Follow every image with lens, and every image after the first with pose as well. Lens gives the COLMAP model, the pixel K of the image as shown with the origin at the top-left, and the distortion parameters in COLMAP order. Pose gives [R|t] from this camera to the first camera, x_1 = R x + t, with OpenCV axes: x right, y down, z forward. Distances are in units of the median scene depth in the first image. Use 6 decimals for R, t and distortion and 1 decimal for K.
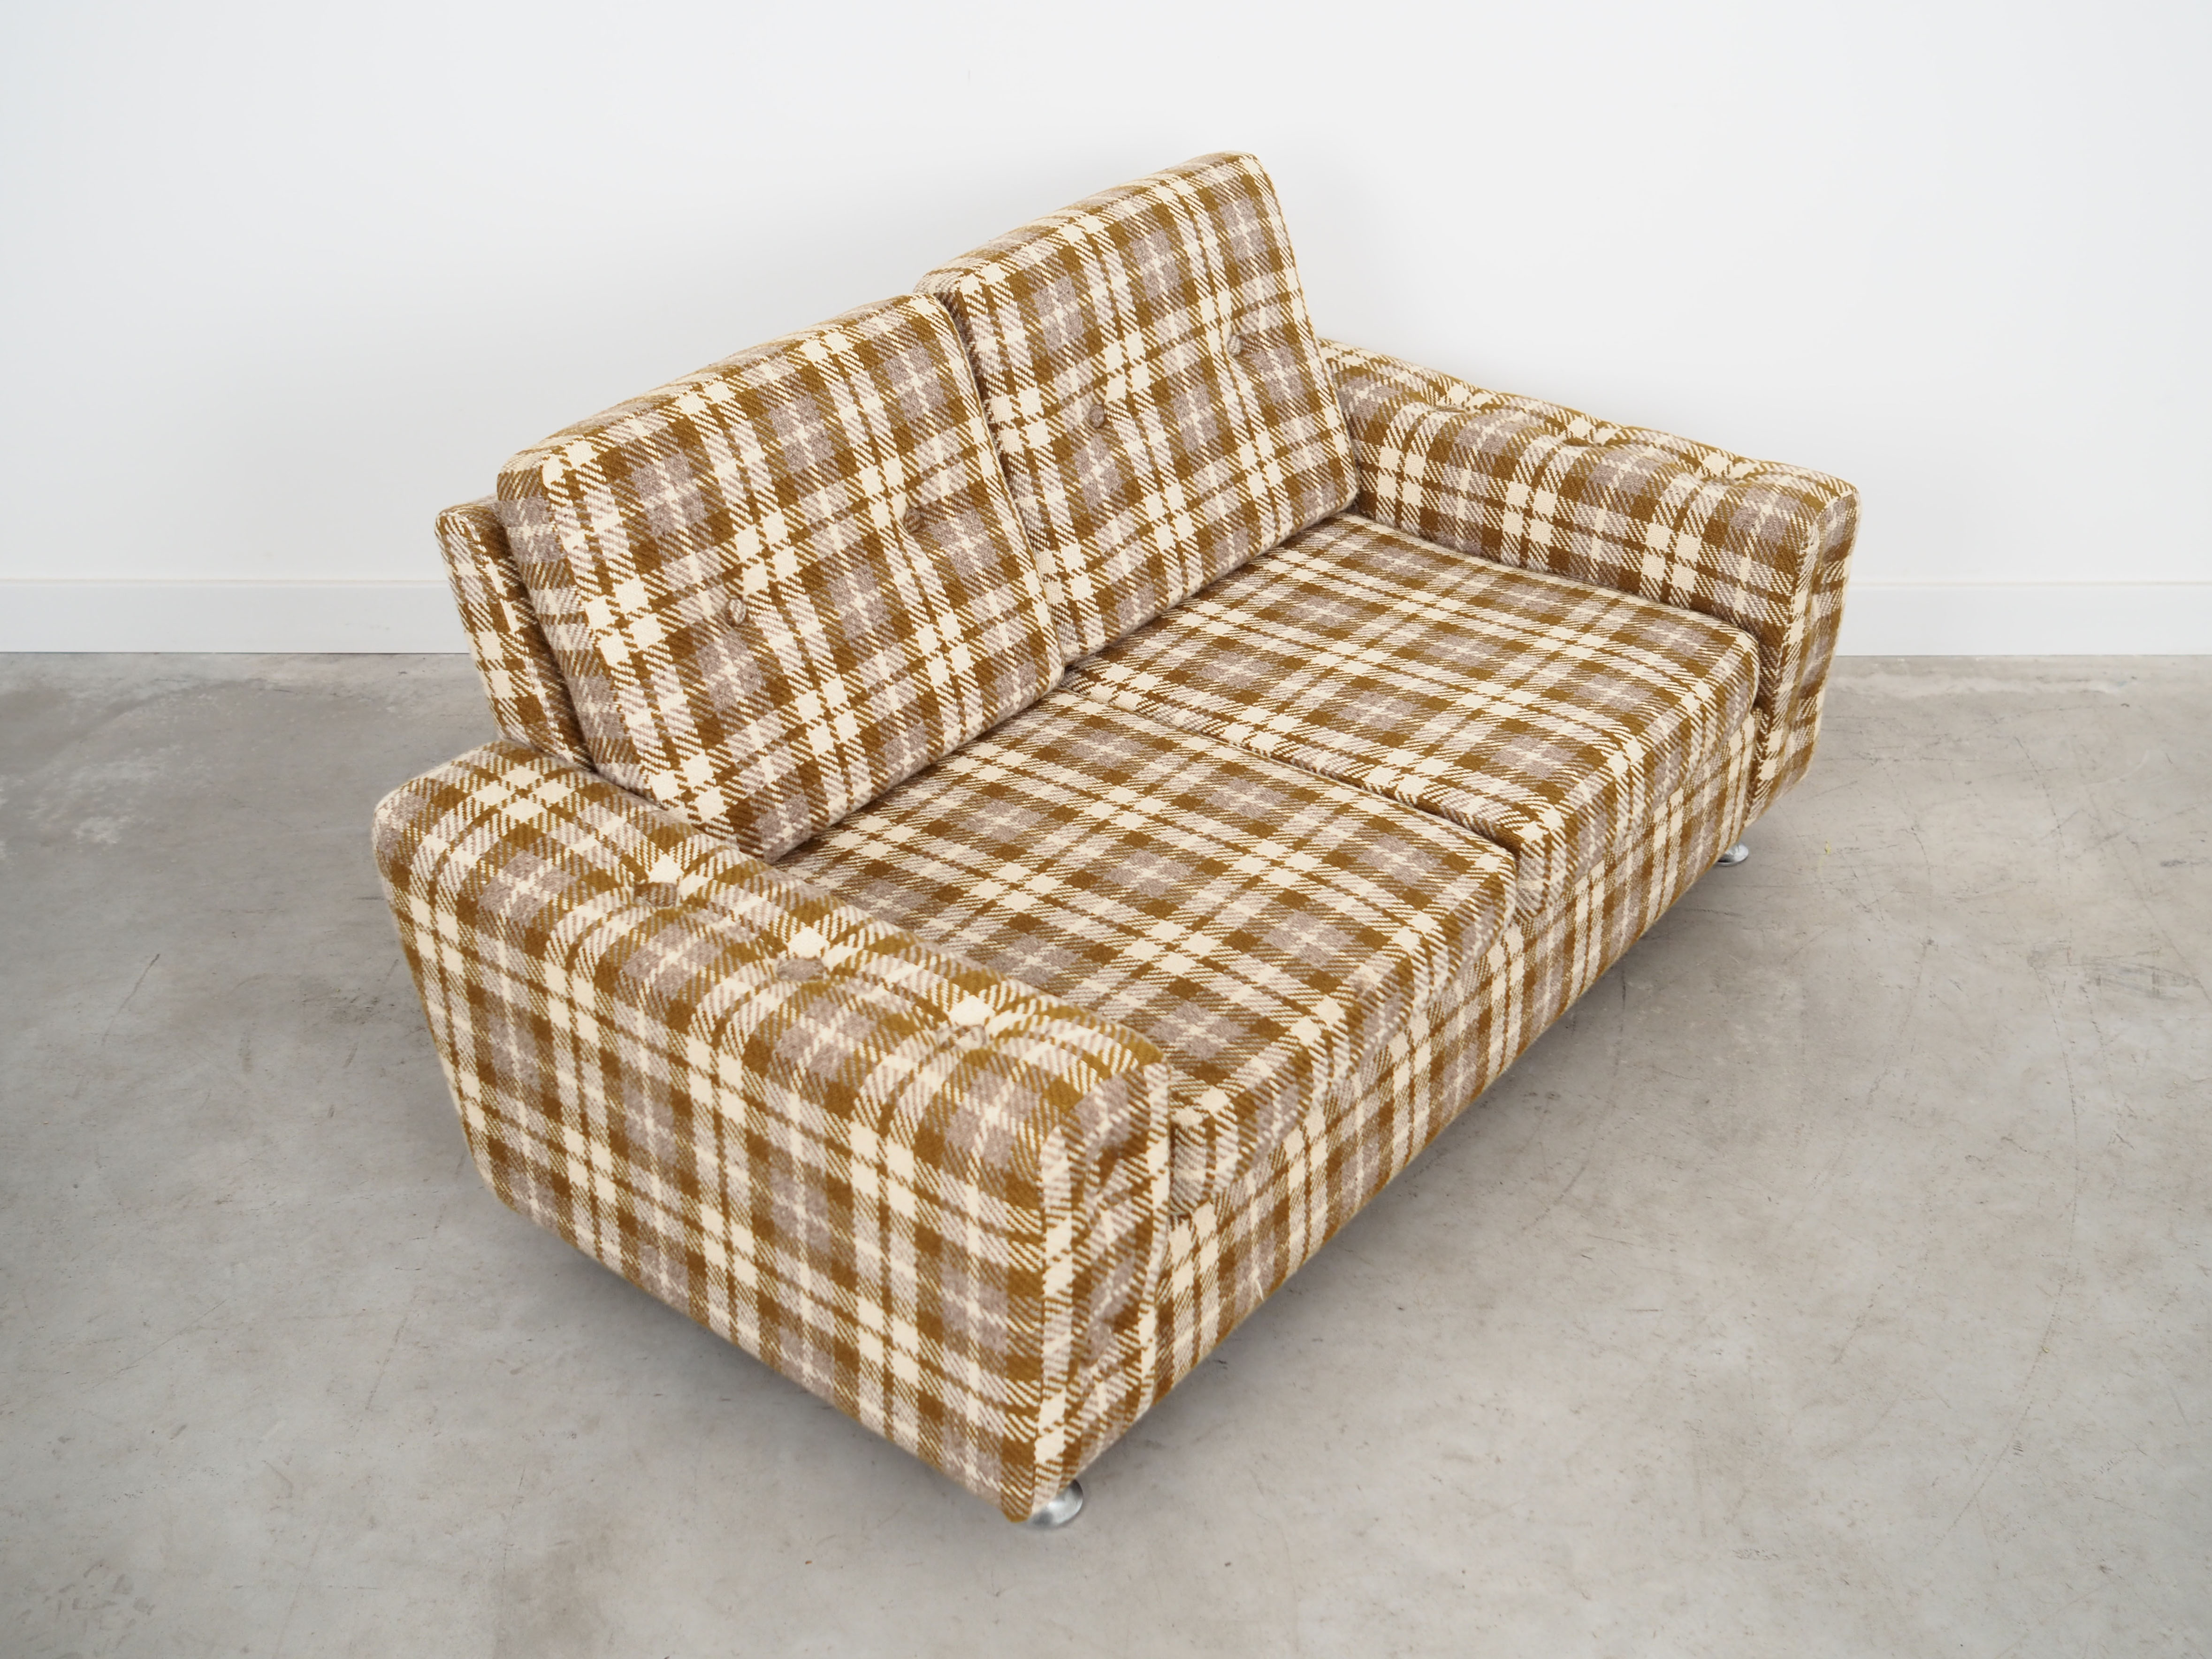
lens RADIAL K [[2212.8, 0, 1087.6], [0, 2212.8, 833.2], [0, 0, 1]] dist [0.014691, 0.000000]
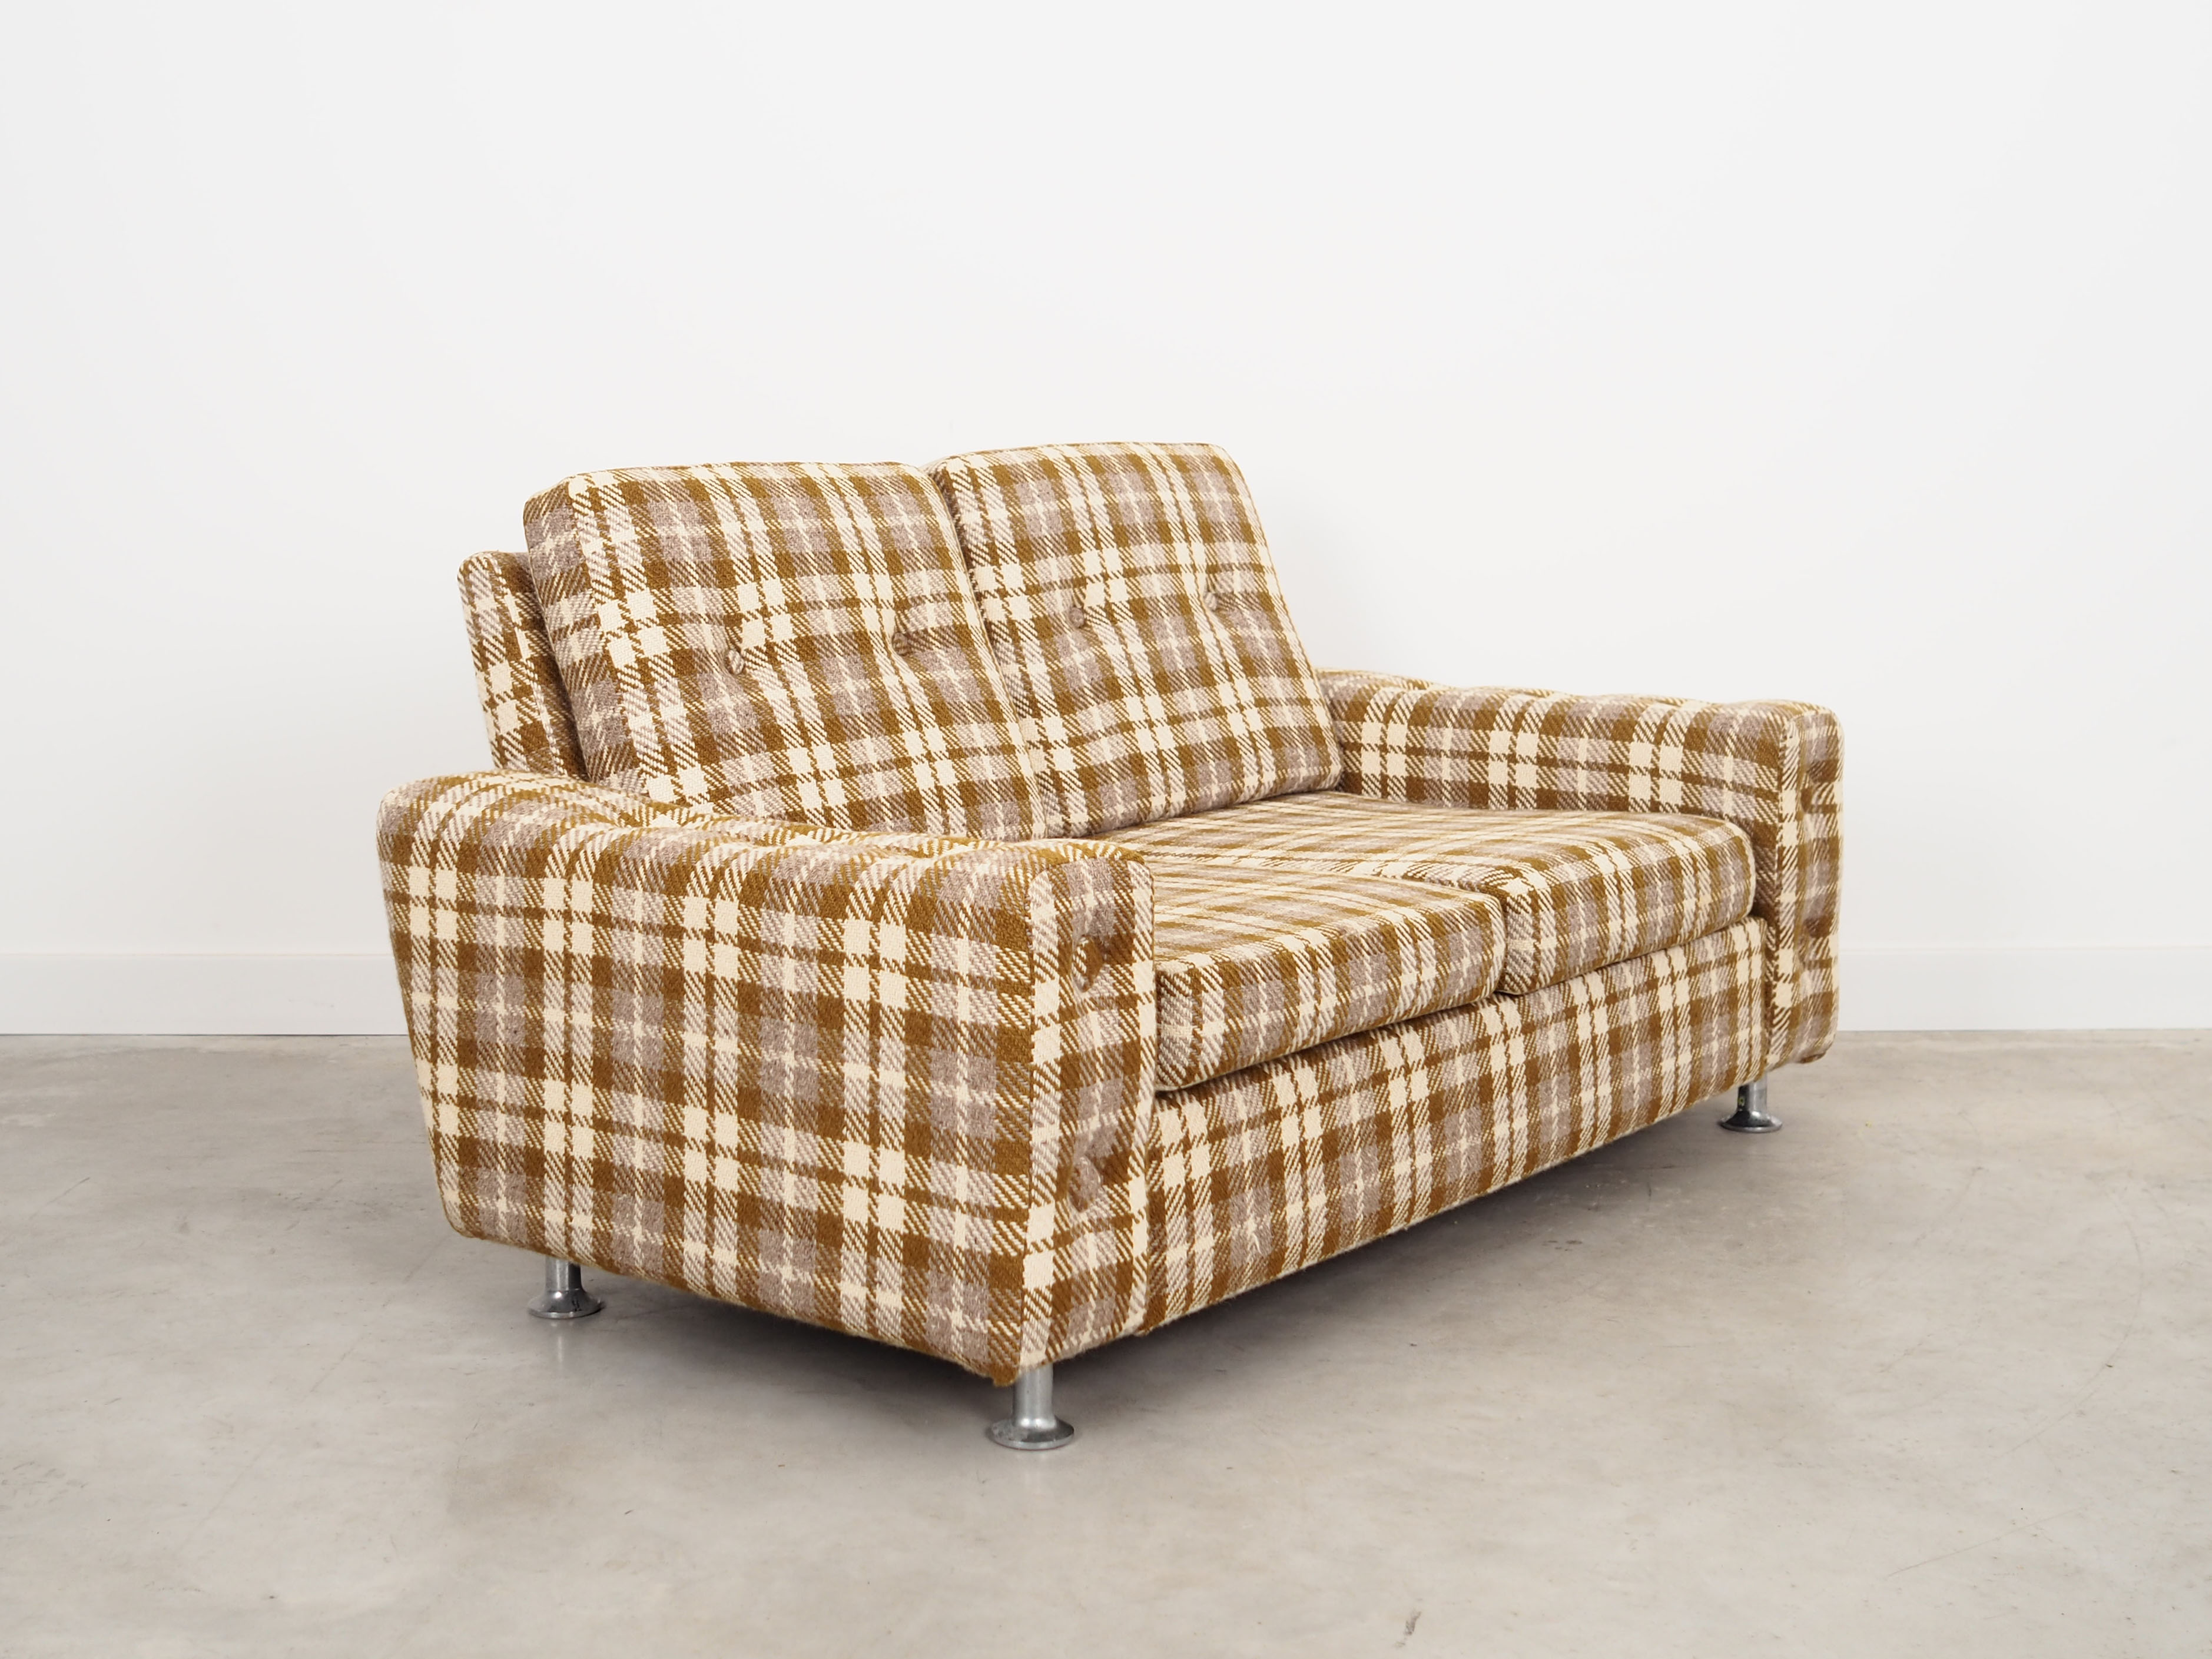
lens RADIAL K [[2742.6, 0, 1029.0], [0, 2742.6, 838.2], [0, 0, 1]] dist [0.018199, 0.000000]
pose [[0.999864, -0.010442, -0.012739, -0.002915], [0.004396, 0.914498, -0.404566, 0.420961], [0.015874, 0.404455, 0.914420, -0.126929]]
